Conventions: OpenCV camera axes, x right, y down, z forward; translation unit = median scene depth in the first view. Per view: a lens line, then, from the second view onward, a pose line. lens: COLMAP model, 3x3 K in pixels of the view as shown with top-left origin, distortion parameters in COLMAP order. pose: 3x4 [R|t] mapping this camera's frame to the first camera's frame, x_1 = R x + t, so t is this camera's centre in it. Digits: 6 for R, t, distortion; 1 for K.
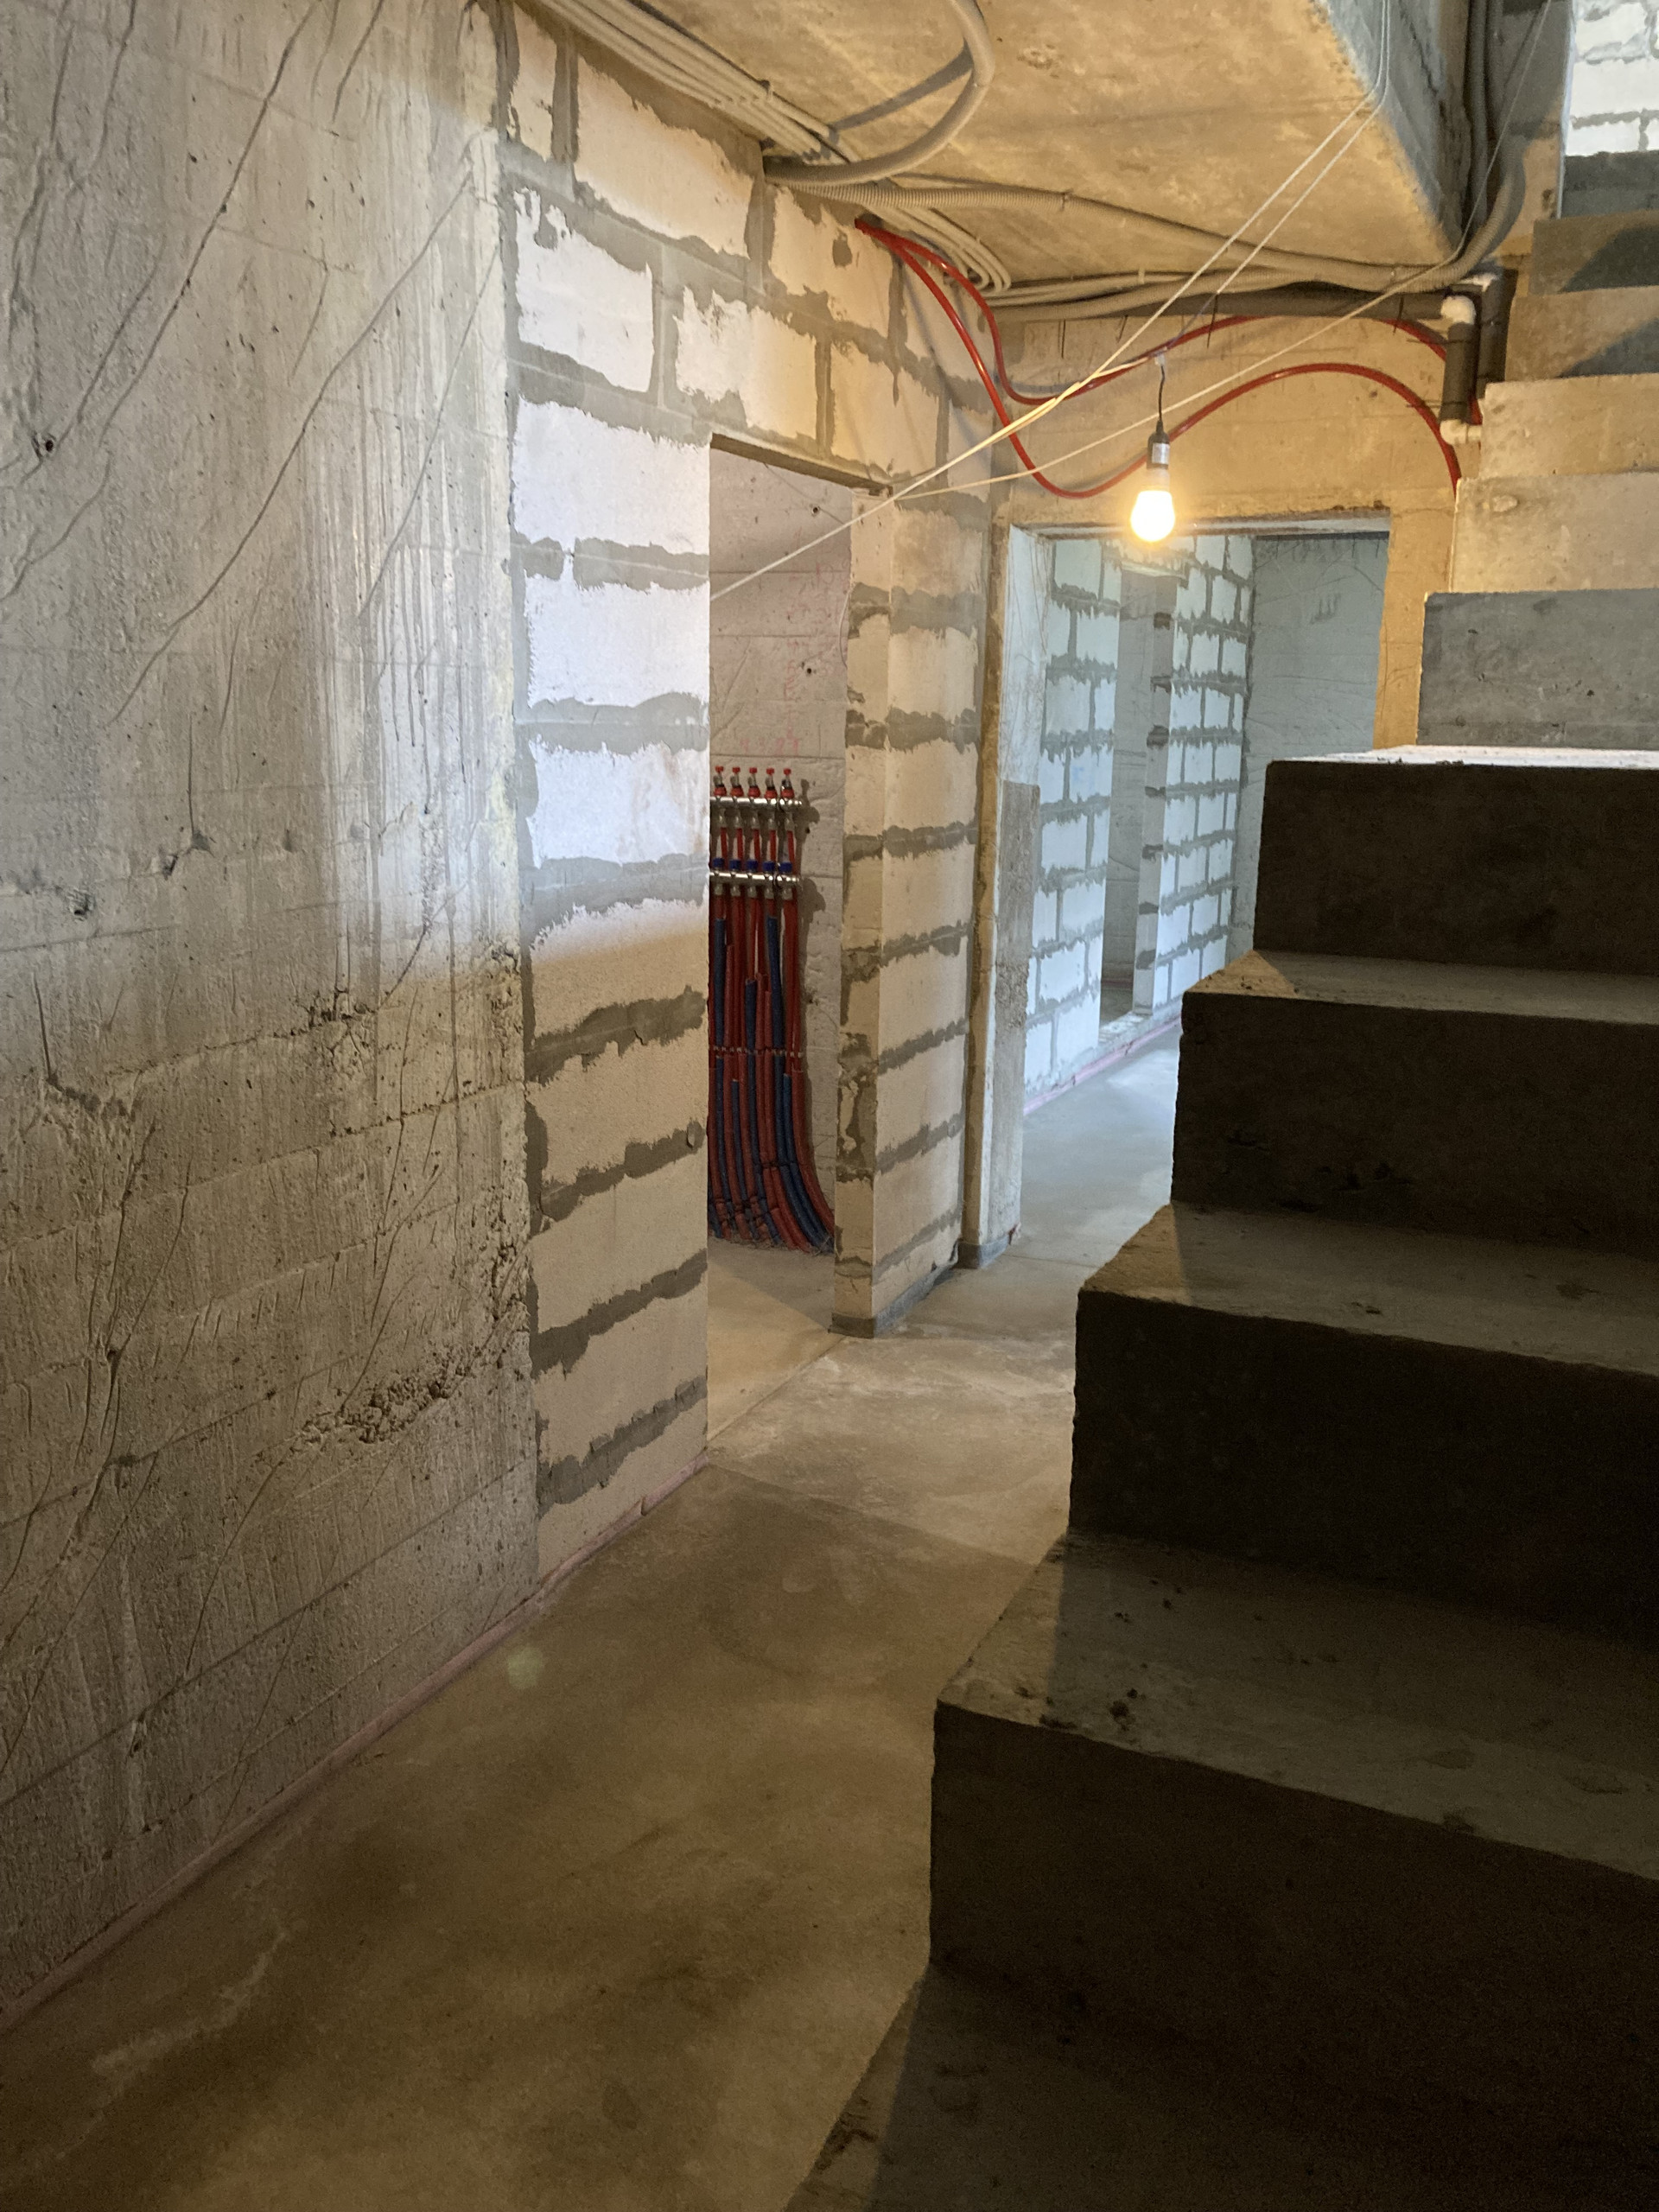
lens RADIAL K [[1802.4, 0, 837.2], [0, 1802.4, 1115.6], [0, 0, 1]] dist [0.039349, -0.051542]
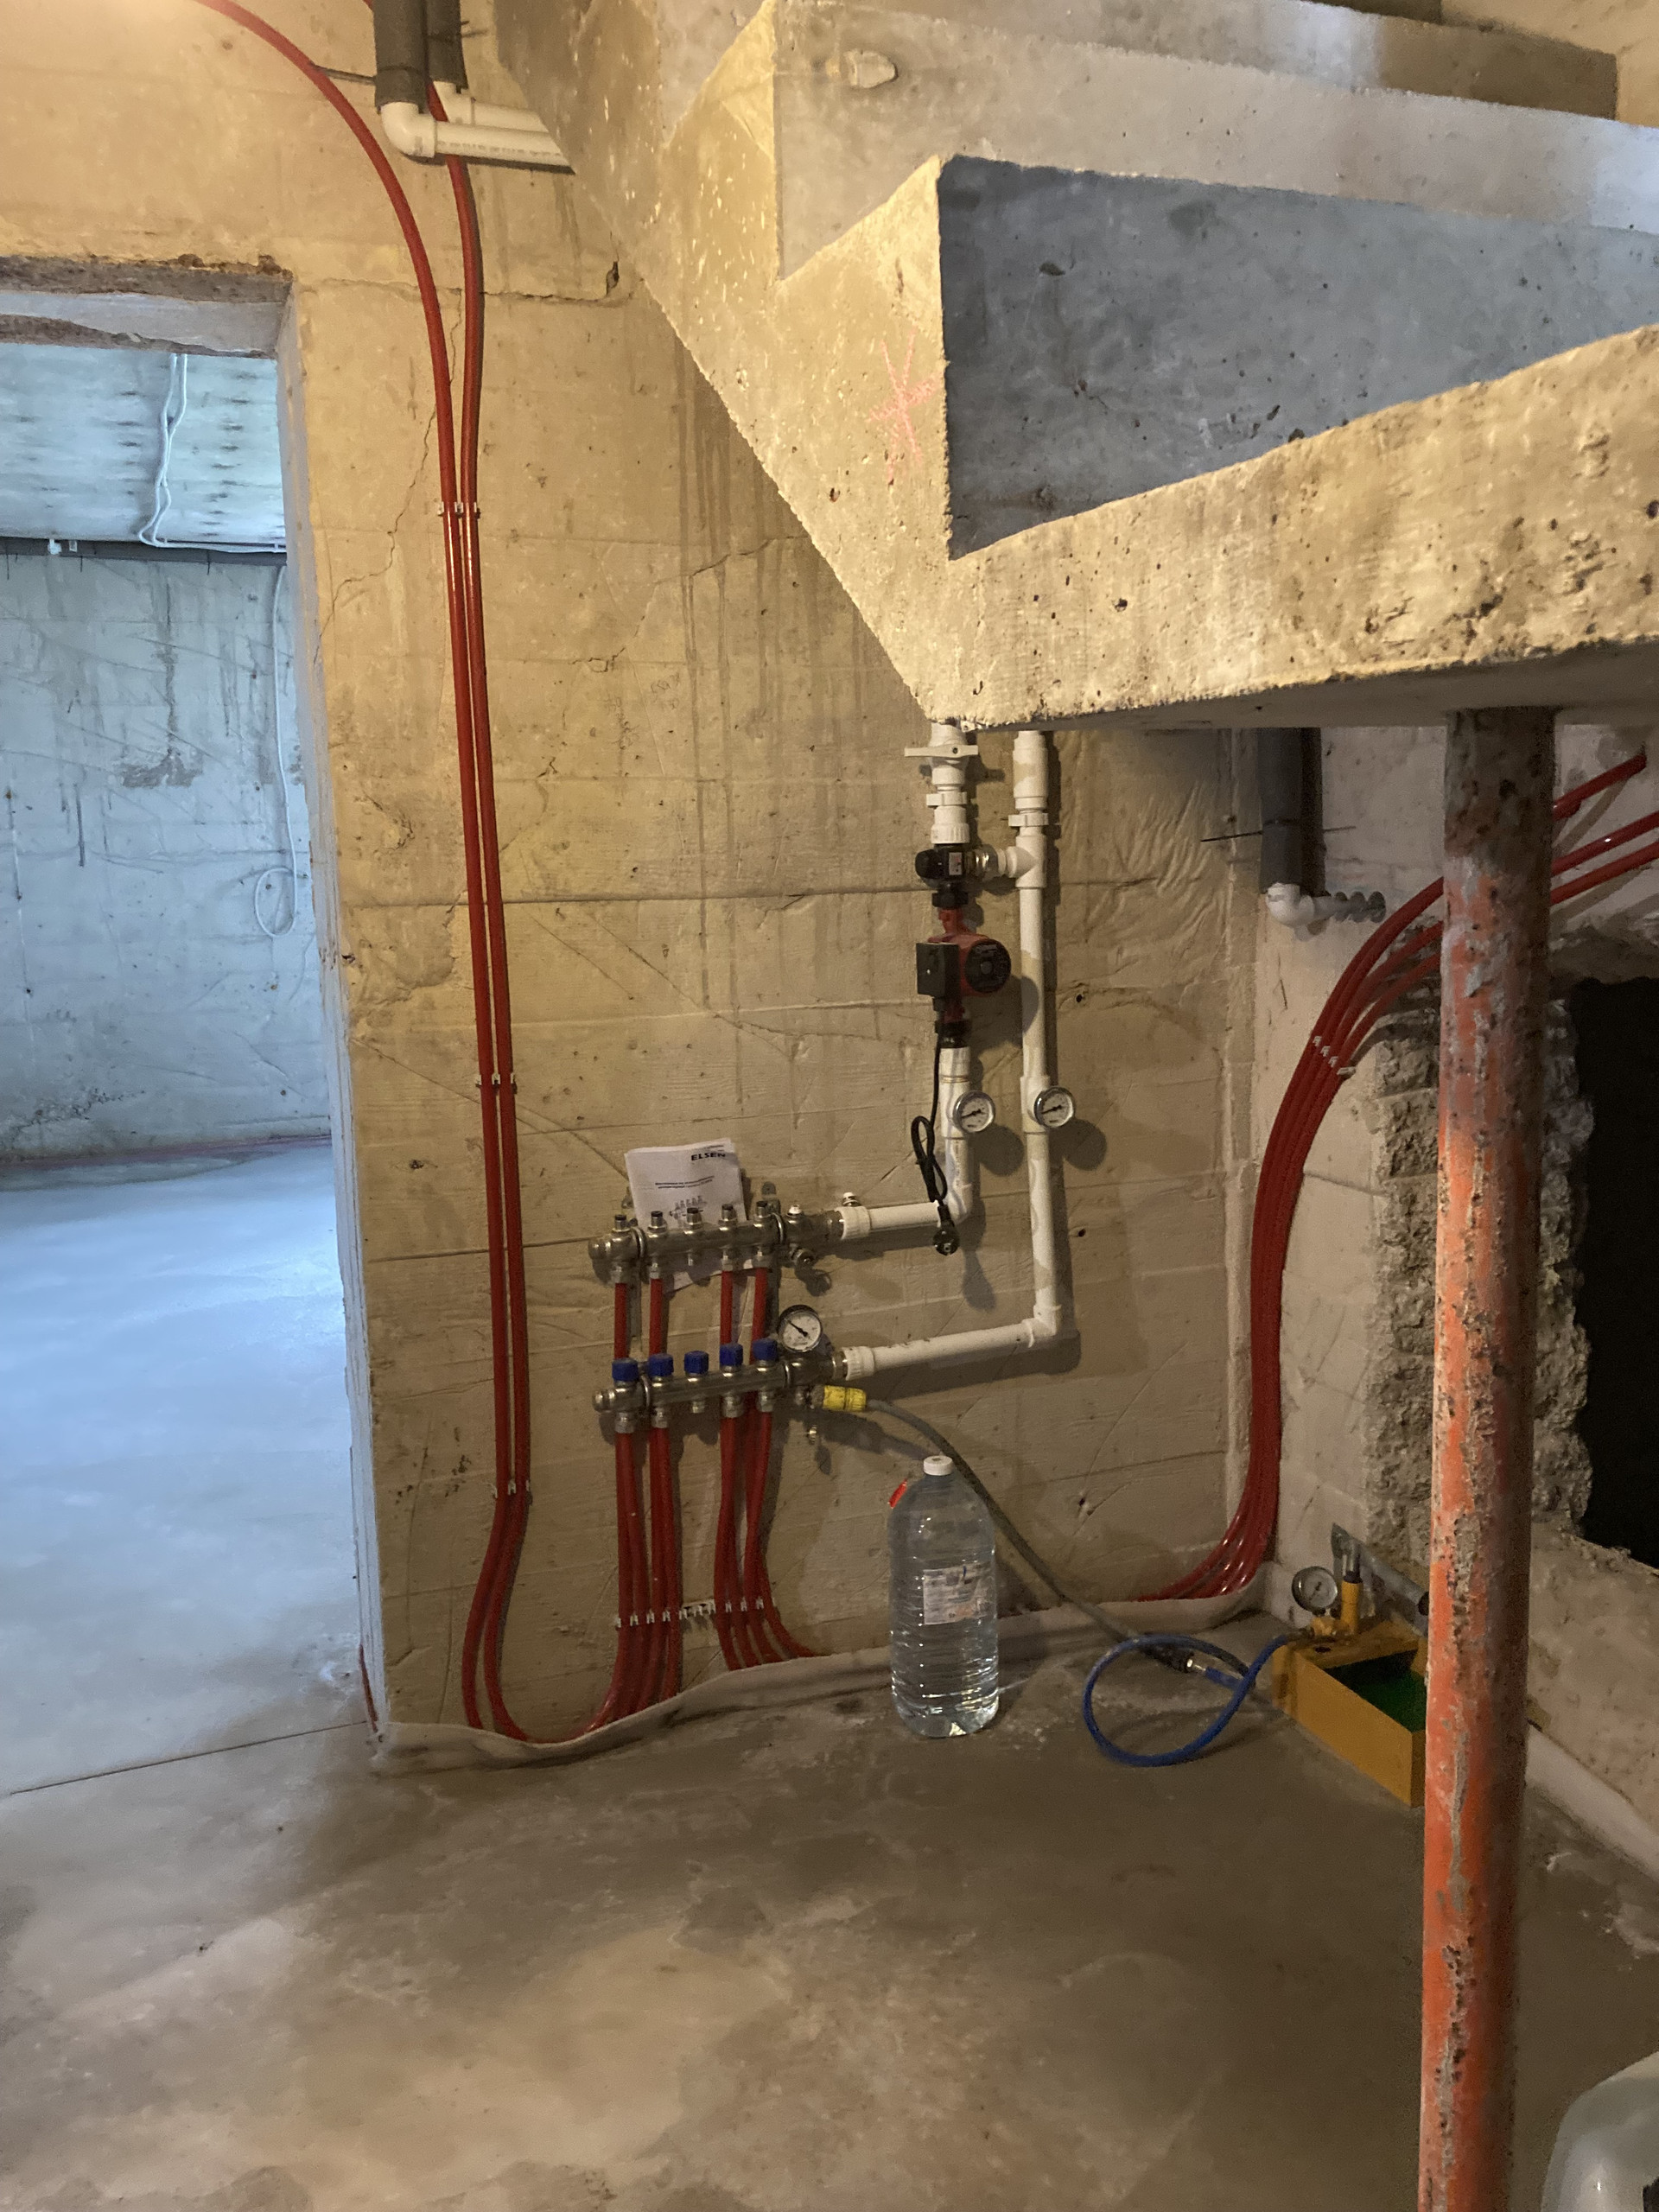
lens RADIAL K [[1802.4, 0, 869.7], [0, 1802.4, 1121.9], [0, 0, 1]] dist [0.039349, -0.051542]
pose [[0.691860, -0.151507, 0.705957, 0.011912], [0.194356, 0.980727, 0.020001, -0.091597], [-0.695381, 0.123369, 0.707973, 0.713868]]
